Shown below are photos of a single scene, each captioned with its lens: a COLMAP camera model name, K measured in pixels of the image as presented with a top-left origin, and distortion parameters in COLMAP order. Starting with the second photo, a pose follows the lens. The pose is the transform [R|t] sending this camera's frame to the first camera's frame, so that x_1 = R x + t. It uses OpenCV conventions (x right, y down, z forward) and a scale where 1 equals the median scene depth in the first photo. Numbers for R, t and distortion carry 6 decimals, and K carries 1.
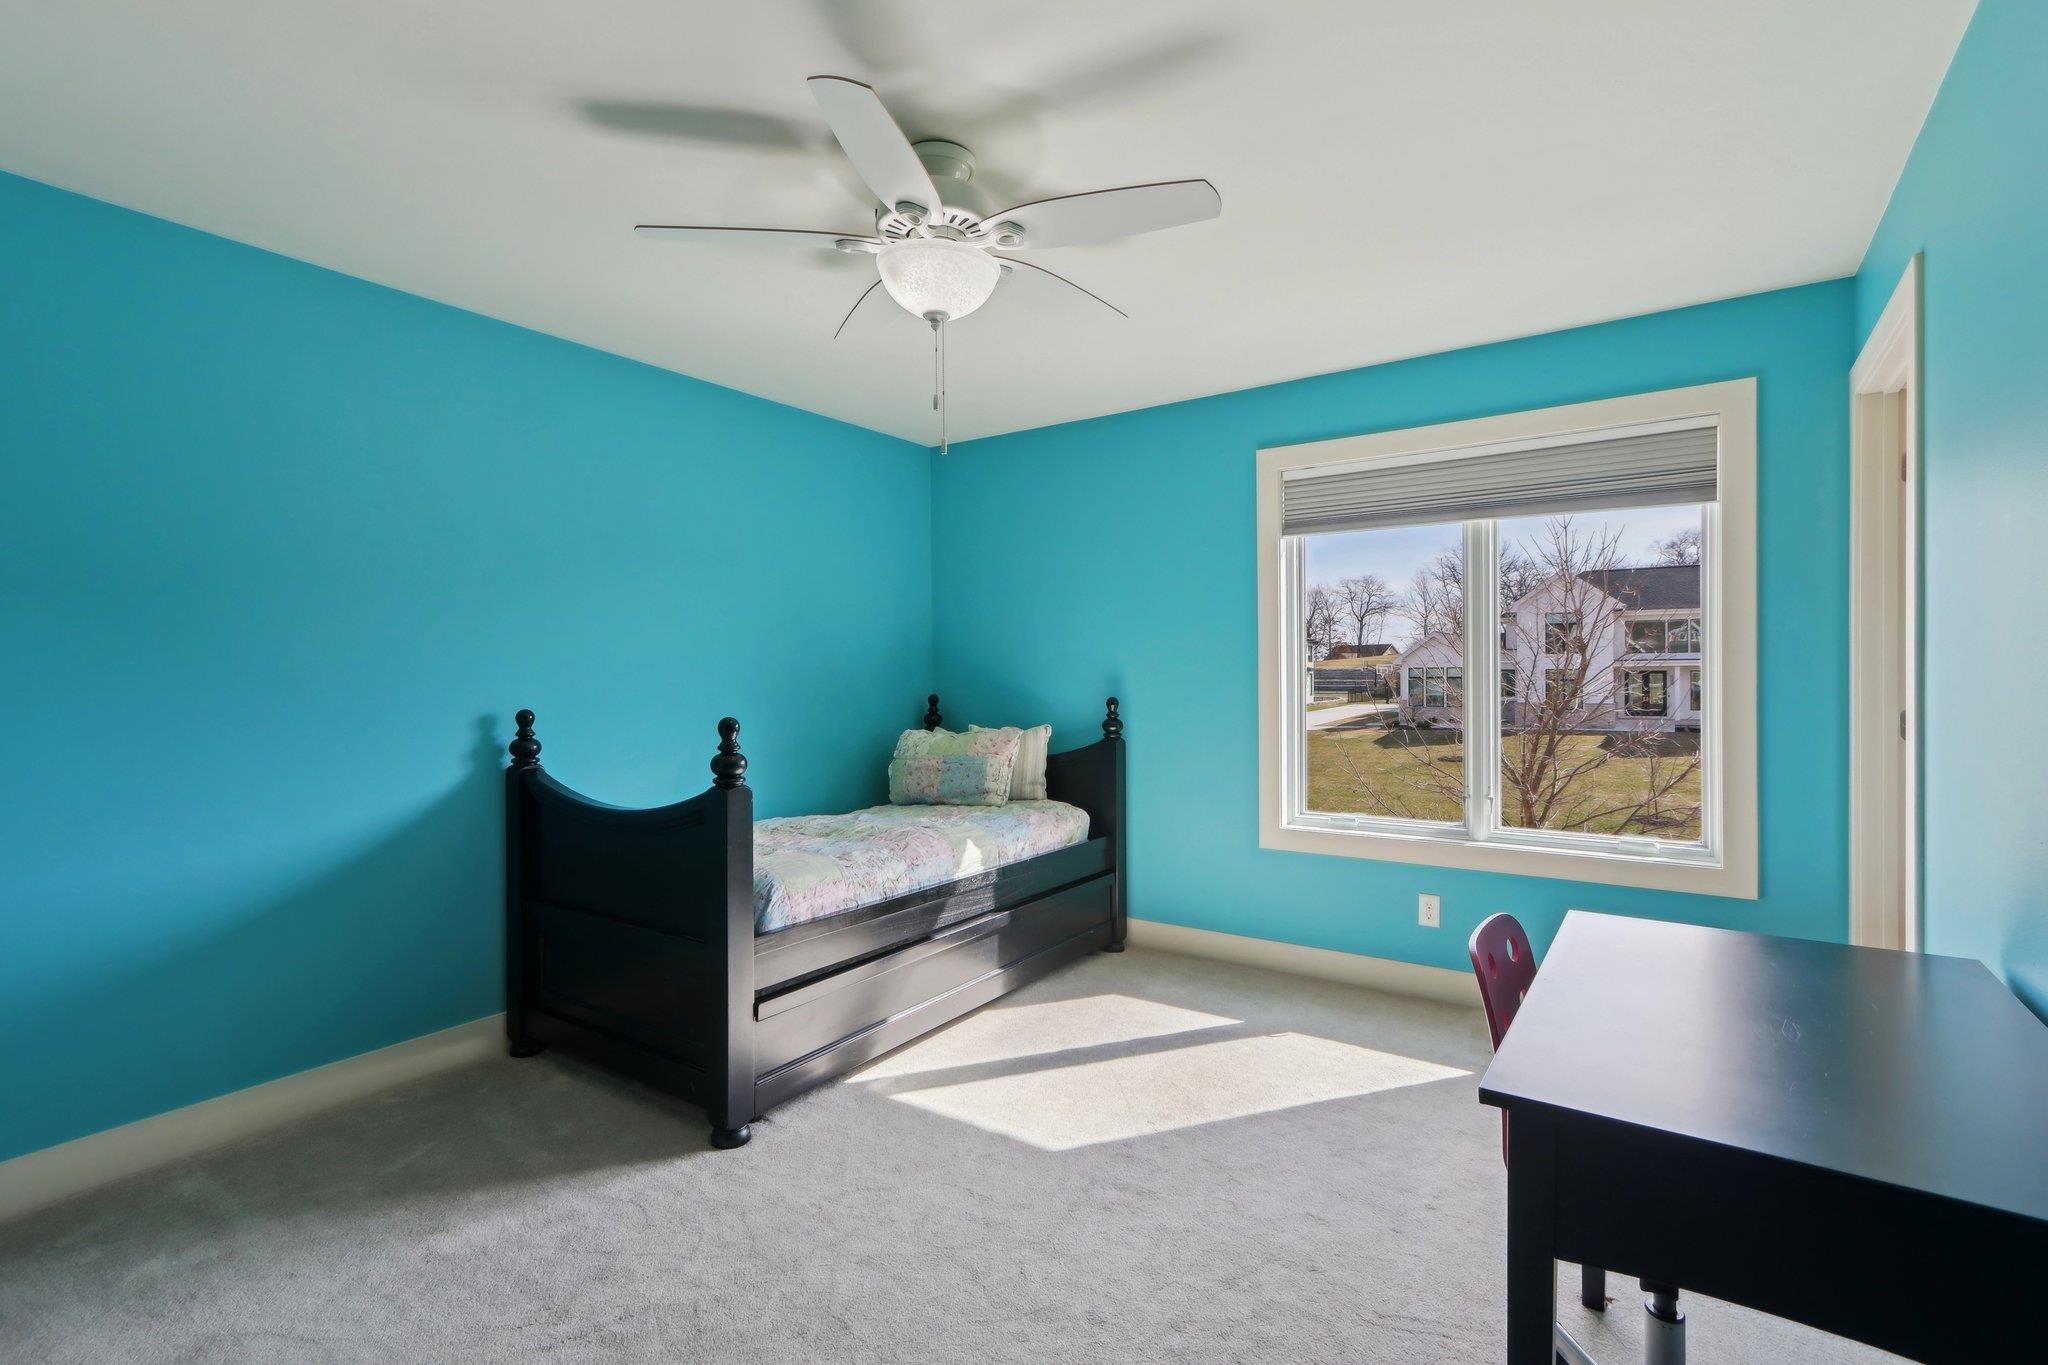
lens RADIAL K [[935.5, 0, 1015.6], [0, 935.5, 677.7], [0, 0, 1]] dist [-0.011718, 0.000618]
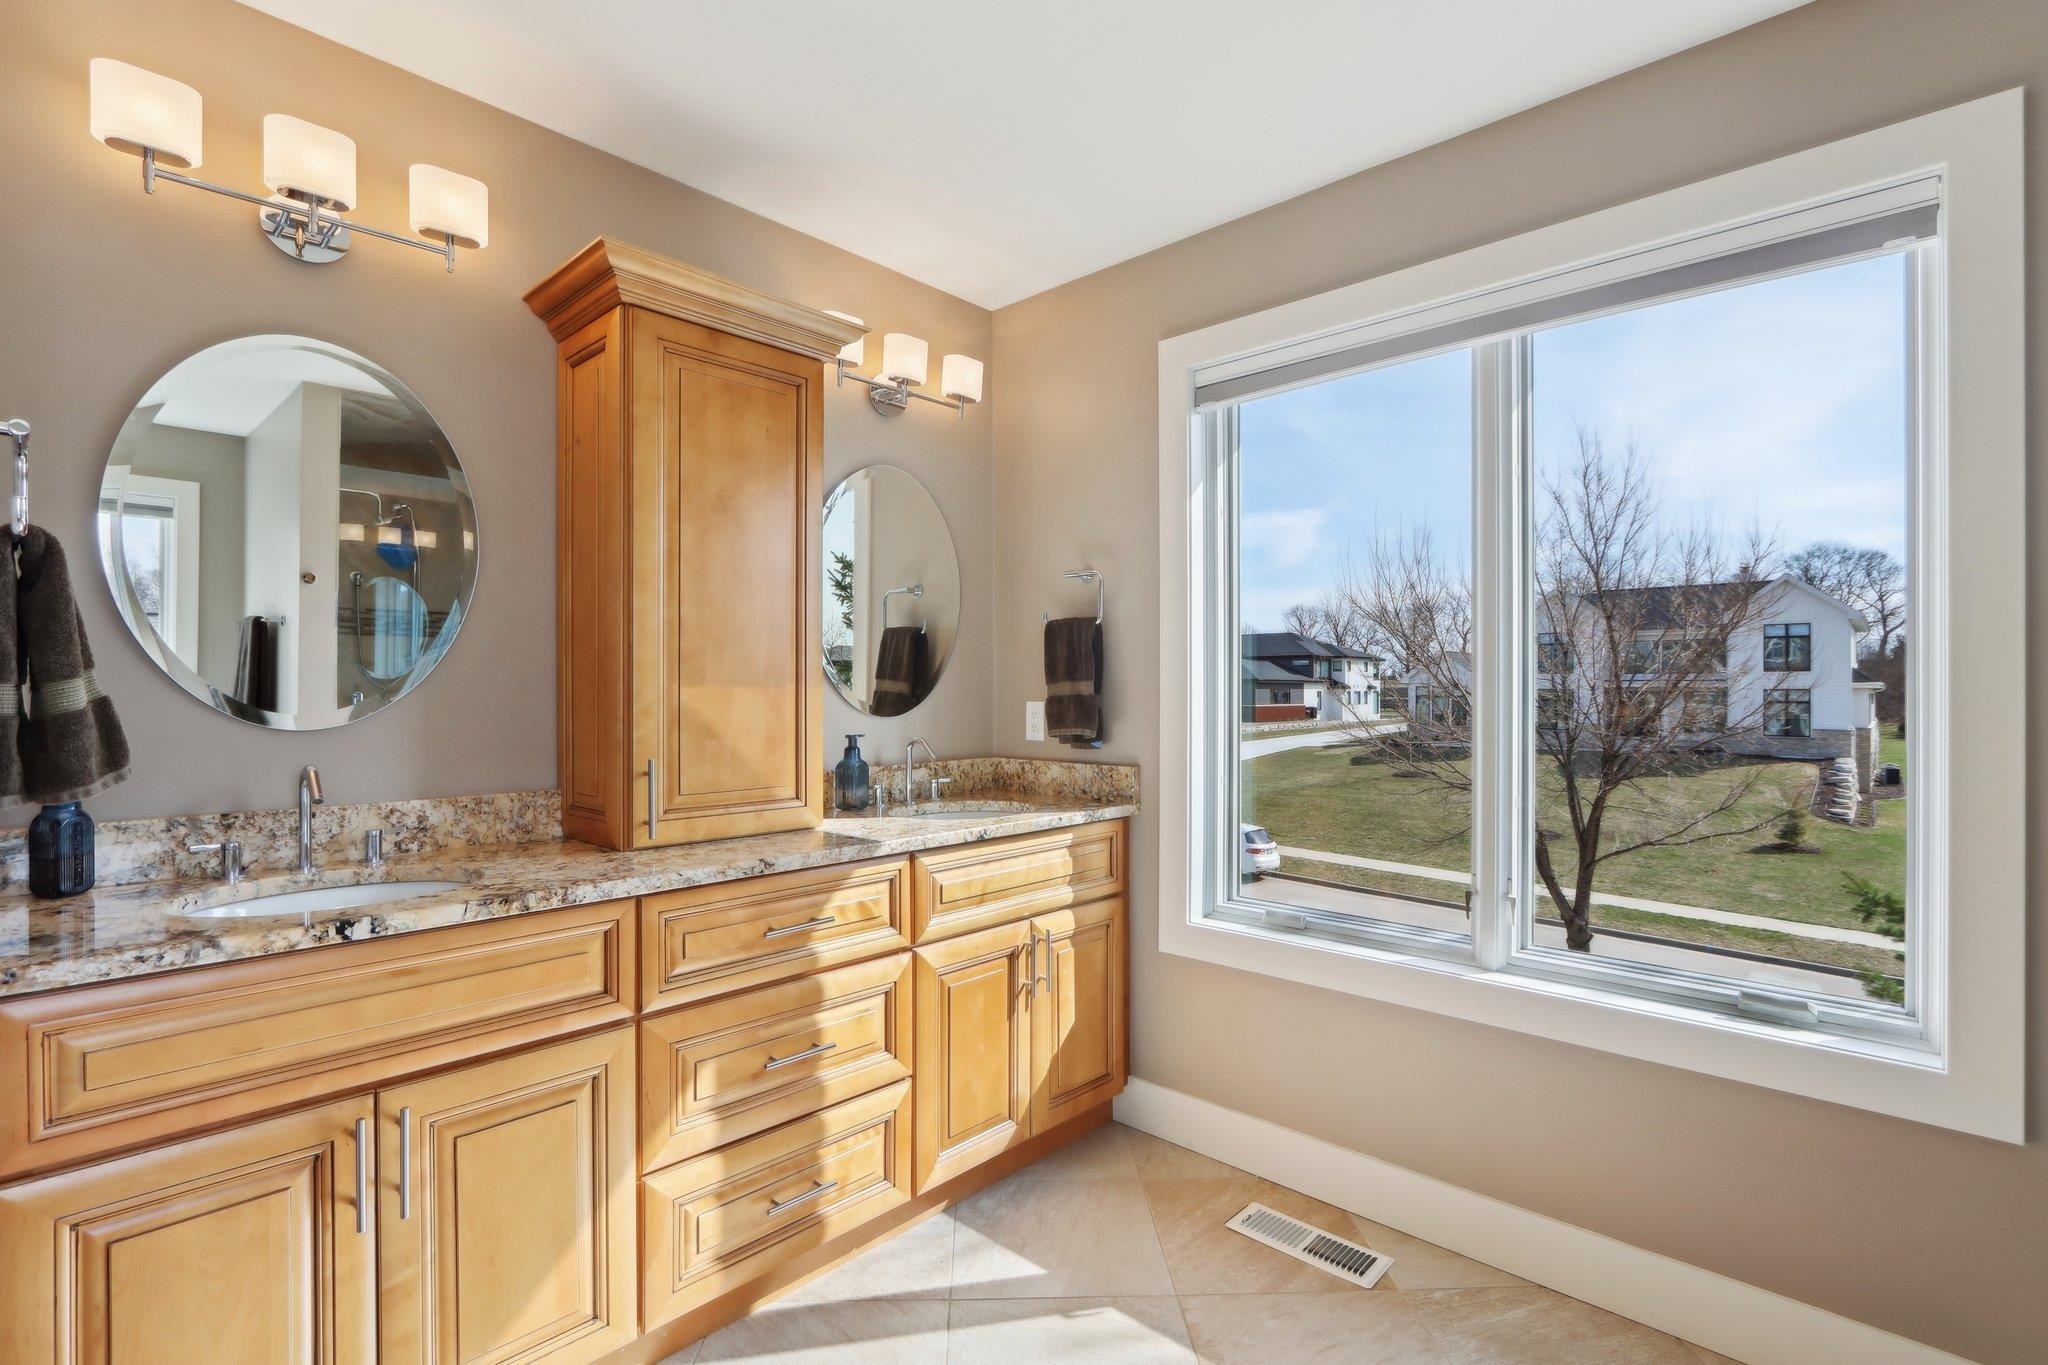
lens RADIAL K [[935.5, 0, 1034.7], [0, 935.5, 693.7], [0, 0, 1]] dist [-0.011718, 0.000618]
pose [[0.992023, 0.001974, -0.126041, 0.264087], [-0.000958, 0.999967, 0.008127, -0.000895], [0.126053, -0.007941, 0.991992, 0.348385]]
